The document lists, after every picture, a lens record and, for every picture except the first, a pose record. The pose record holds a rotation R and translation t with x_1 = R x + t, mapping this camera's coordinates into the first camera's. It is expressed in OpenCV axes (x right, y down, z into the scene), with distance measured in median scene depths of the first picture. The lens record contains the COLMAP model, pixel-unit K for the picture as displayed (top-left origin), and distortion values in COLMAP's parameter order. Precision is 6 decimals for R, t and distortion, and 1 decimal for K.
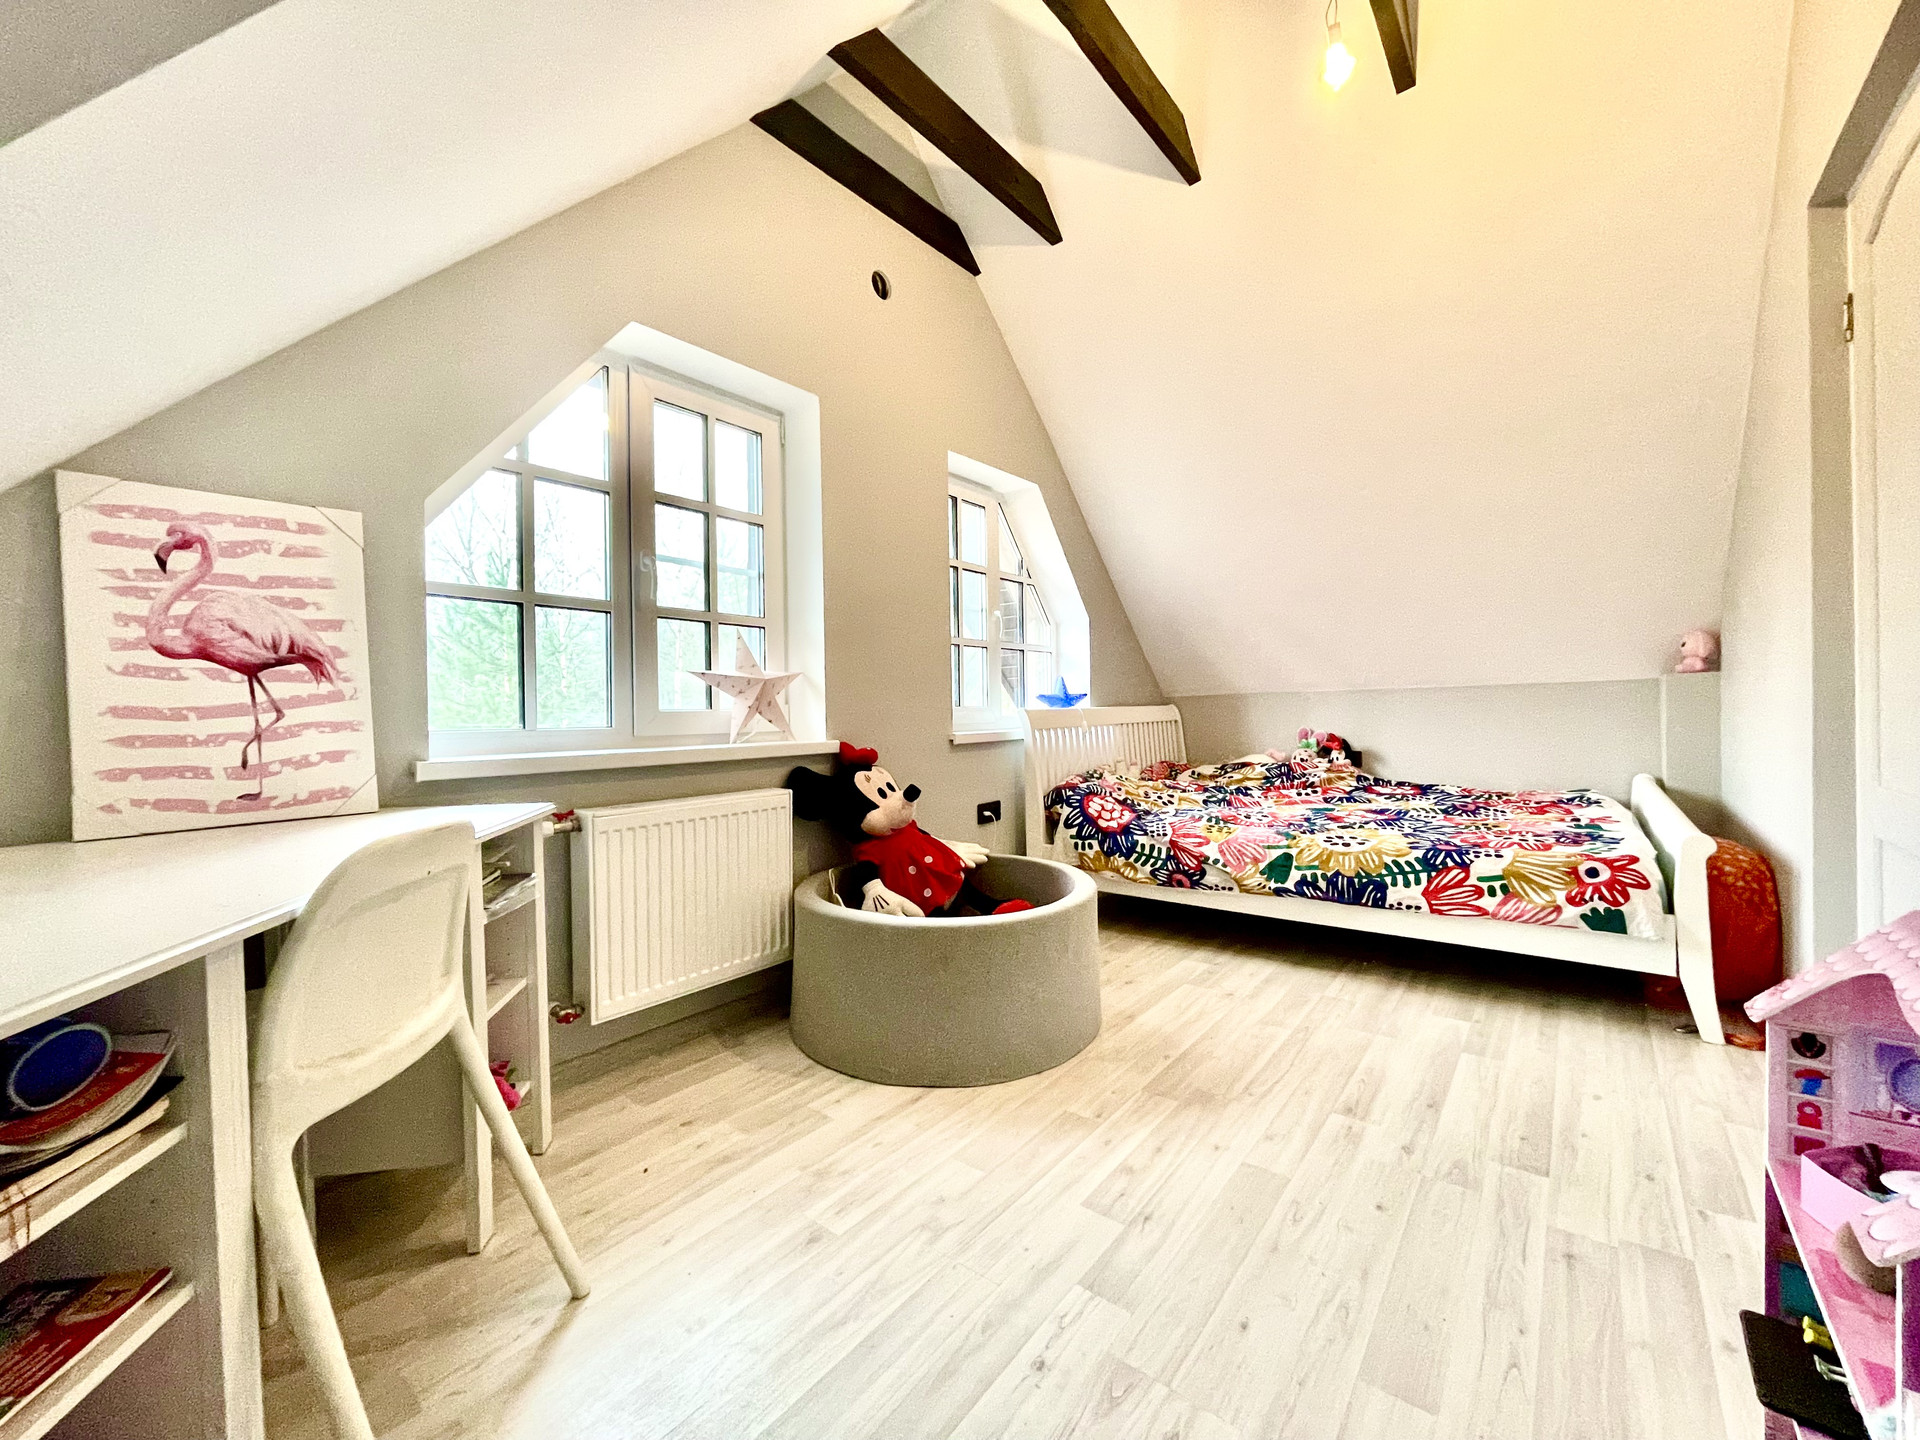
lens RADIAL K [[769.0, 0, 955.0], [0, 769.0, 706.0], [0, 0, 1]] dist [-0.001727, 0.000308]
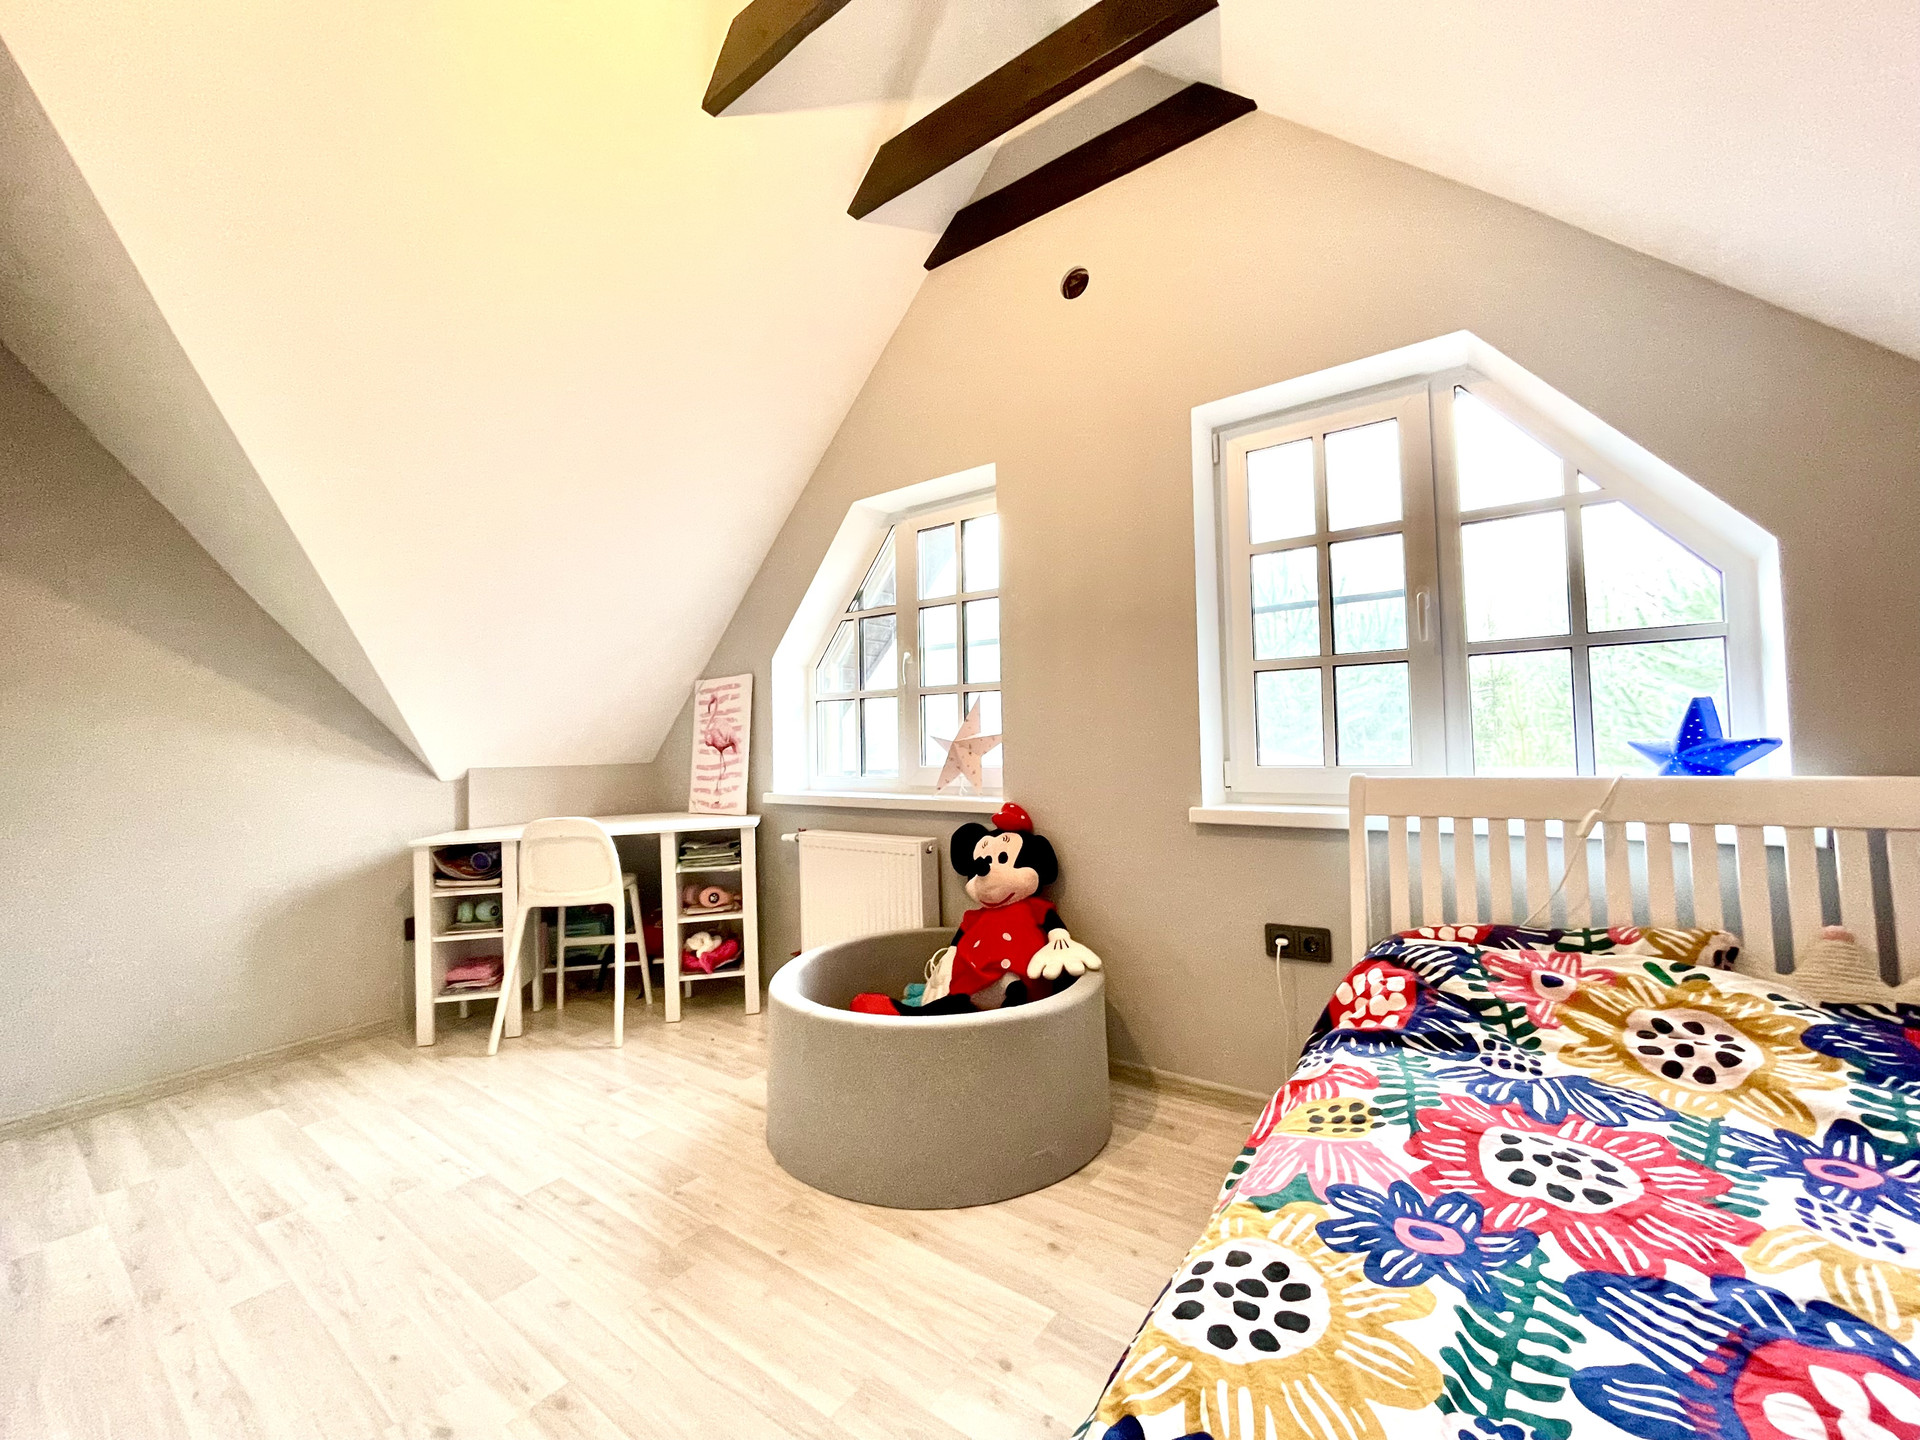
lens RADIAL K [[769.0, 0, 953.8], [0, 769.0, 728.9], [0, 0, 1]] dist [-0.001727, 0.000308]
pose [[0.030570, -0.046204, -0.998464, 1.357437], [-0.004585, 0.998914, -0.046366, -0.003622], [0.999522, 0.005995, 0.030325, 1.501713]]
